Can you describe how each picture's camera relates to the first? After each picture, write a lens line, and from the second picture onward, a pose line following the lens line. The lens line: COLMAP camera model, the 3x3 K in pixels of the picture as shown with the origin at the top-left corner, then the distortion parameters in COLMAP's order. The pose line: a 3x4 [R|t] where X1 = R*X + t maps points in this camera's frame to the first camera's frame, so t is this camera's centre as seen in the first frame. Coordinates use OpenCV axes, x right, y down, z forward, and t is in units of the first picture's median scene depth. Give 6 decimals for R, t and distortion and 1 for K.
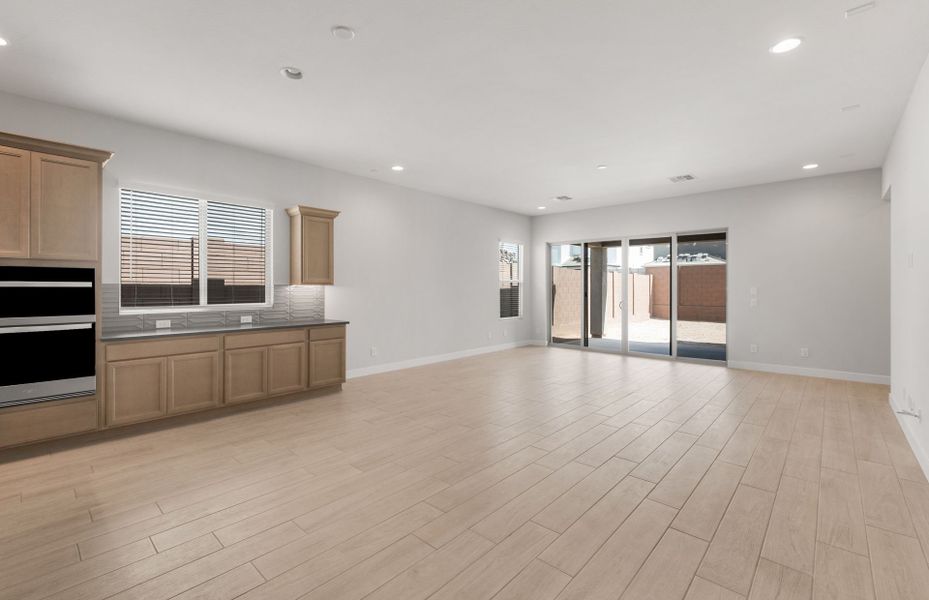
lens RADIAL K [[403.4, 0, 465.0], [0, 403.4, 286.5], [0, 0, 1]] dist [0.001886, 0.000013]
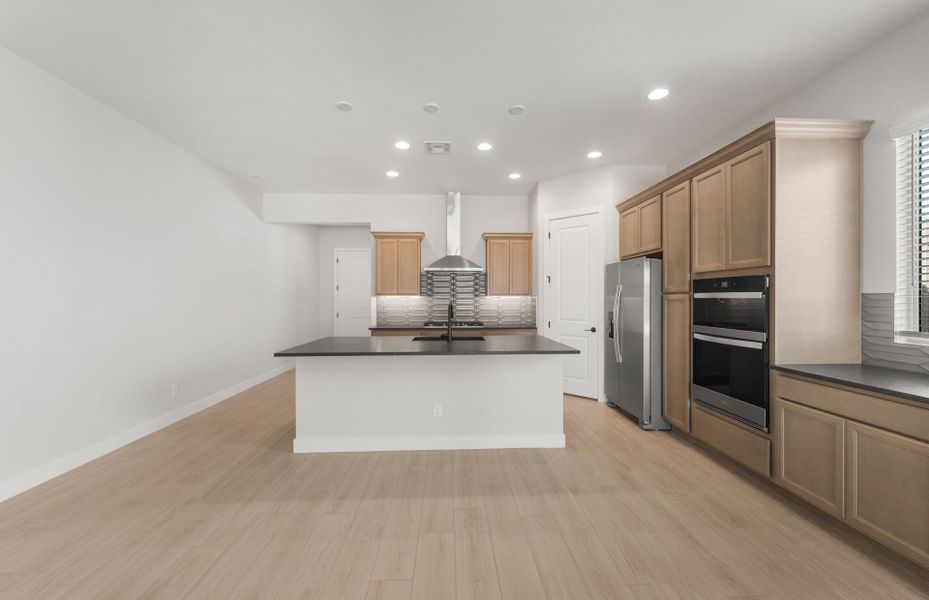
lens RADIAL K [[371.1, 0, 464.5], [0, 371.1, 300.0], [0, 0, 1]] dist [-0.000206, -0.000109]
pose [[-0.711540, 0.007071, -0.702610, 0.014993], [0.005314, 0.999975, 0.004681, -0.001932], [0.702625, -0.000403, -0.711560, 0.744742]]
